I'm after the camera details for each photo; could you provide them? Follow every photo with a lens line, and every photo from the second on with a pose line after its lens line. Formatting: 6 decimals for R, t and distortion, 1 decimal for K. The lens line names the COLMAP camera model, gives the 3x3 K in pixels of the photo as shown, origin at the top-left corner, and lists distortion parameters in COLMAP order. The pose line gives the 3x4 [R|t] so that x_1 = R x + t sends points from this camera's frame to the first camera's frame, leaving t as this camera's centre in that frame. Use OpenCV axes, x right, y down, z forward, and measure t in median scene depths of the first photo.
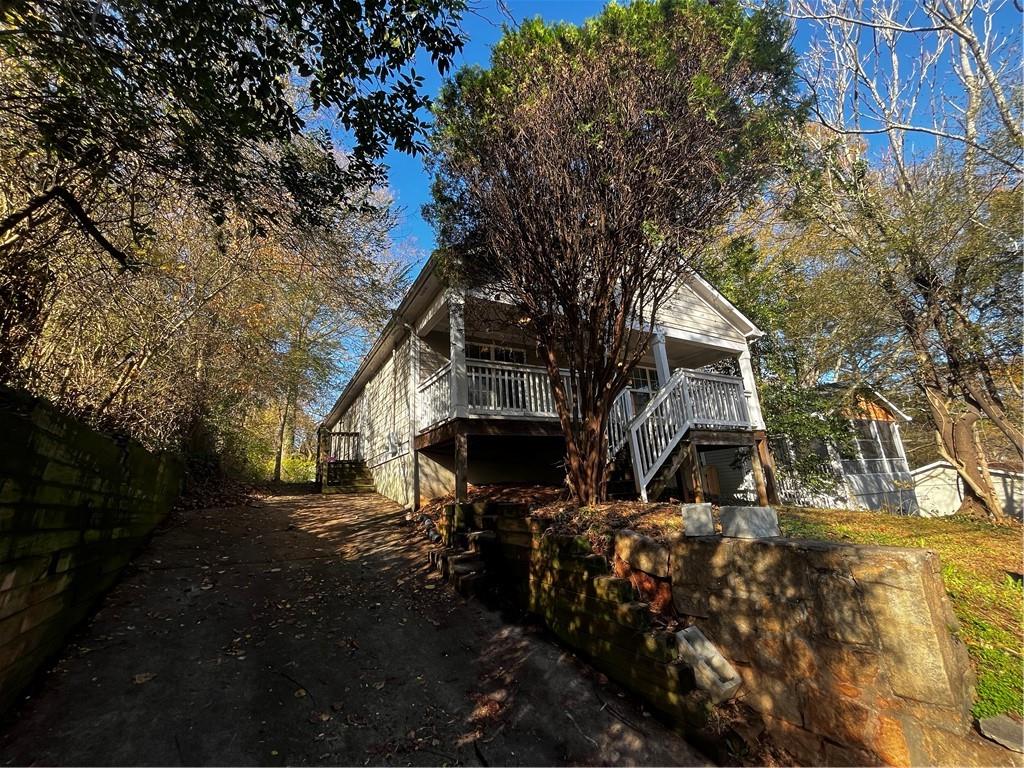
lens RADIAL K [[405.1, 0, 492.3], [0, 405.1, 384.2], [0, 0, 1]] dist [-0.009663, -0.000026]
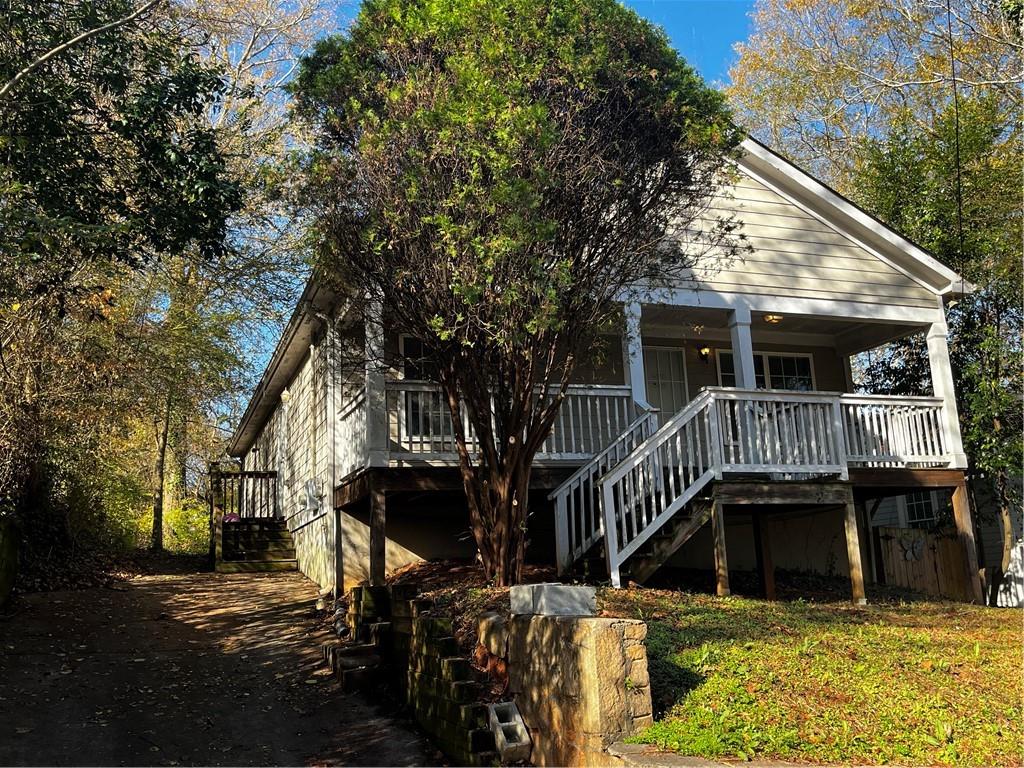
lens RADIAL K [[921.7, 0, 463.2], [0, 921.7, 388.2], [0, 0, 1]] dist [0.010576, -0.001126]
pose [[0.985027, -0.022425, -0.170934, 0.285229], [0.032639, 0.997830, 0.057176, -0.116398], [0.169281, -0.061899, 0.983622, -0.452302]]
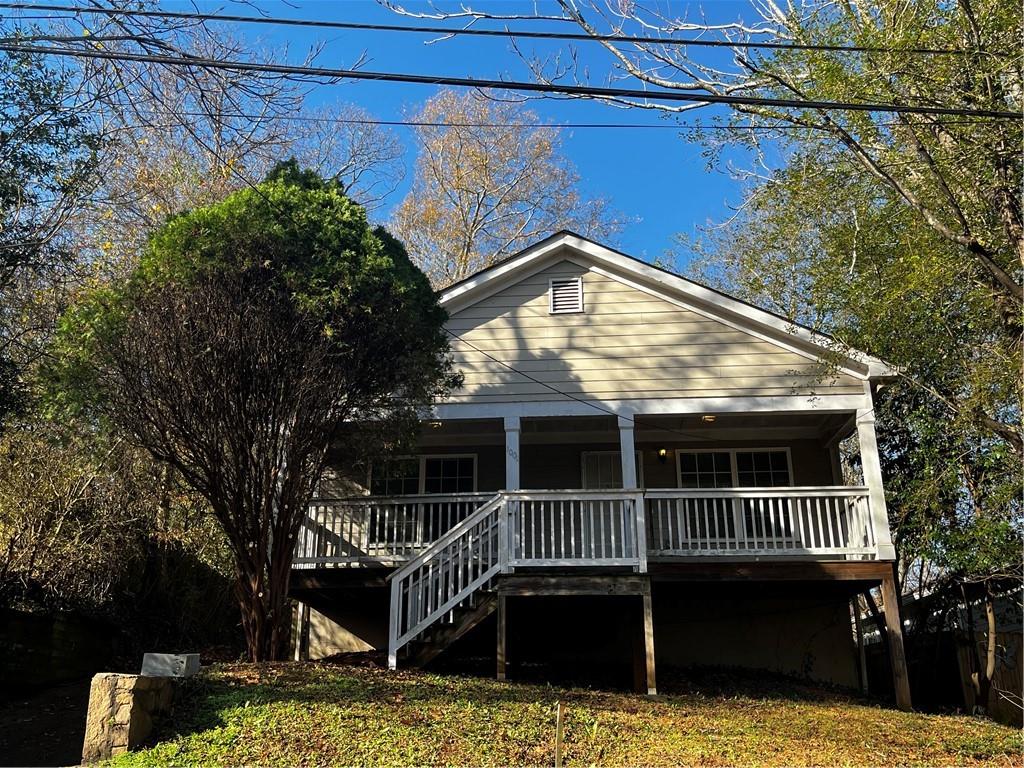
lens RADIAL K [[907.4, 0, 512.0], [0, 907.4, 384.0], [0, 0, 1]] dist [0.019122, -0.002283]
pose [[0.837403, -0.137003, -0.529138, 1.189634], [0.100290, 0.990155, -0.097651, -0.058893], [0.537307, 0.028706, 0.842898, -0.334661]]
